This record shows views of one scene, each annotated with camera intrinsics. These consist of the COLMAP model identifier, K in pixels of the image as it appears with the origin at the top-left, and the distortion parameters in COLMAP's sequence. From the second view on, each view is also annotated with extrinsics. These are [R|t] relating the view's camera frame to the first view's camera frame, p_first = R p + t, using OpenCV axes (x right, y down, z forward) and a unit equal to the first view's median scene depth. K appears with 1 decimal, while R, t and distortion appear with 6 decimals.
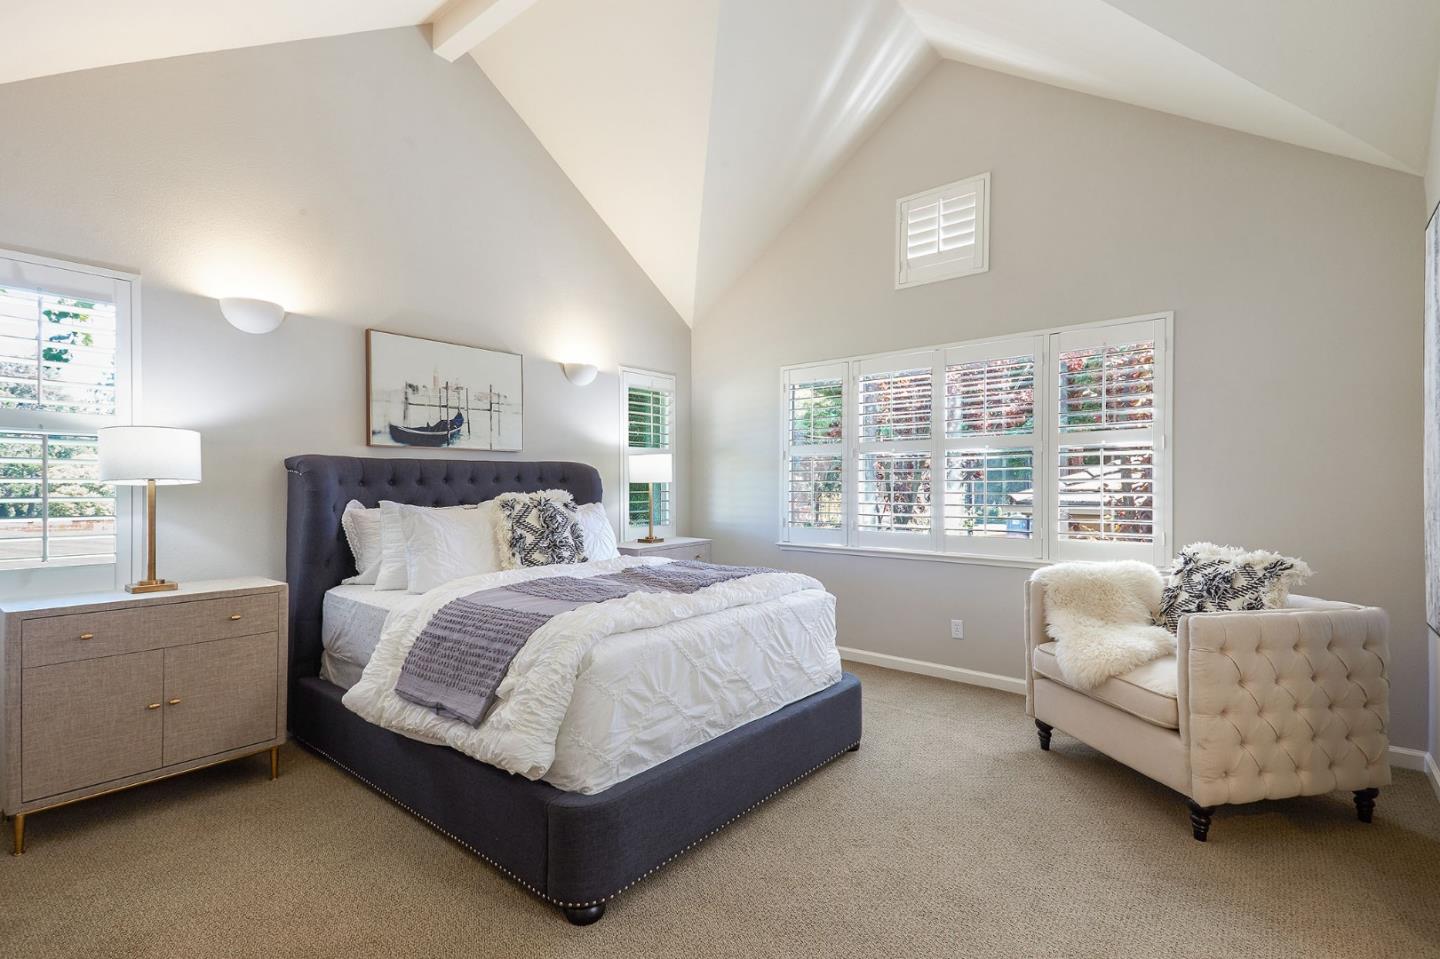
lens RADIAL K [[660.1, 0, 718.5], [0, 660.1, 486.7], [0, 0, 1]] dist [0.051191, -0.024208]
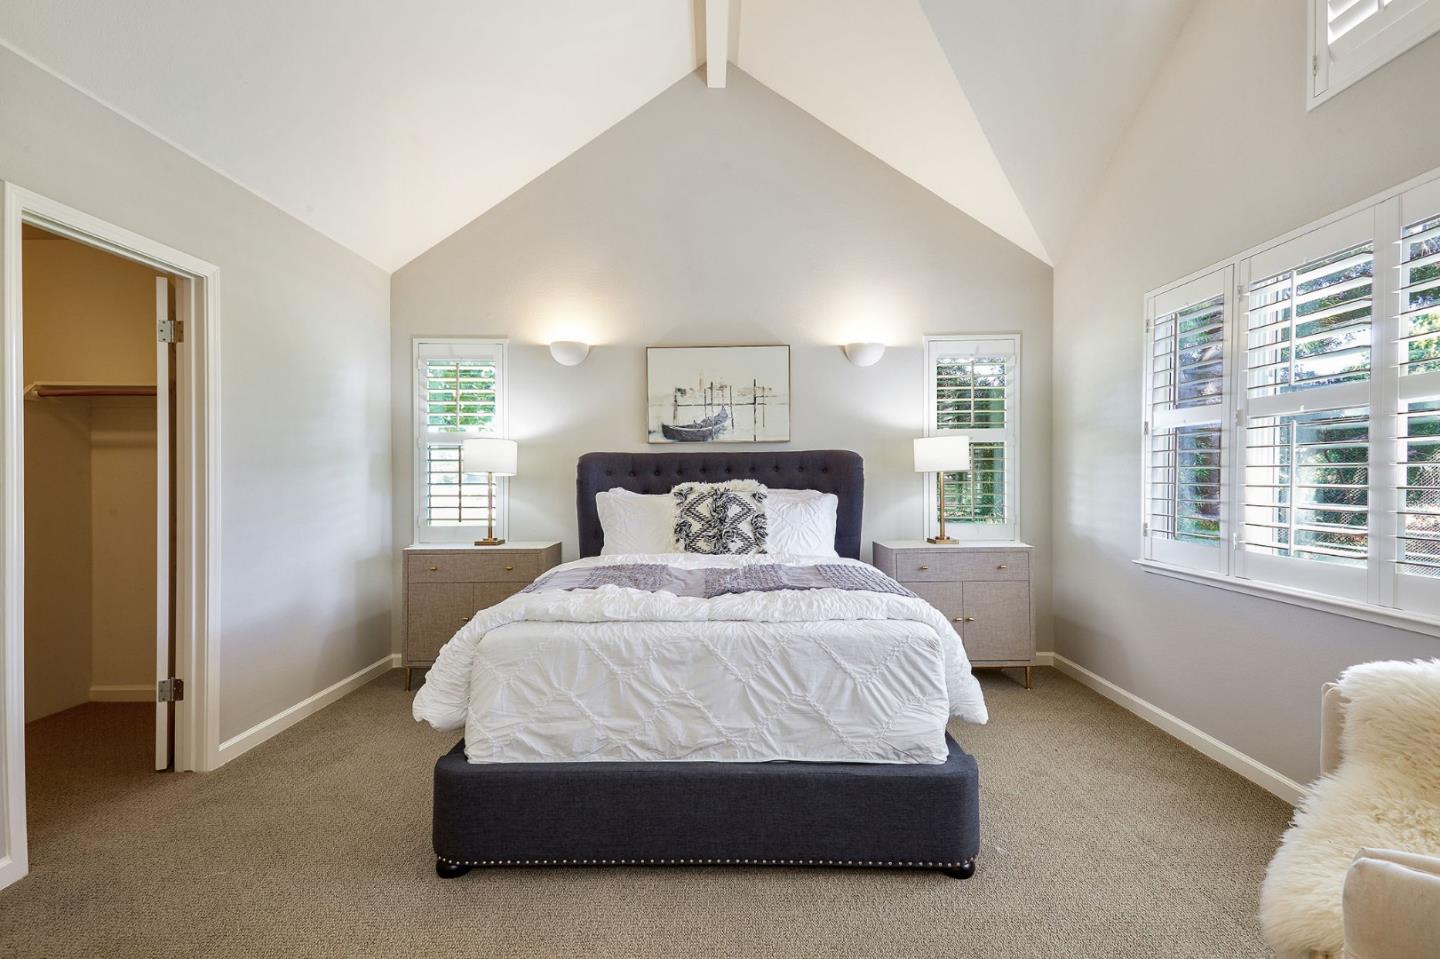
lens RADIAL K [[653.6, 0, 720.0], [0, 653.6, 479.5], [0, 0, 1]] dist [0.059590, -0.023115]
pose [[0.629395, 0.003273, -0.777079, 0.494174], [0.003039, 0.999973, 0.006674, -0.002402], [0.777080, -0.006562, 0.629368, 0.350643]]
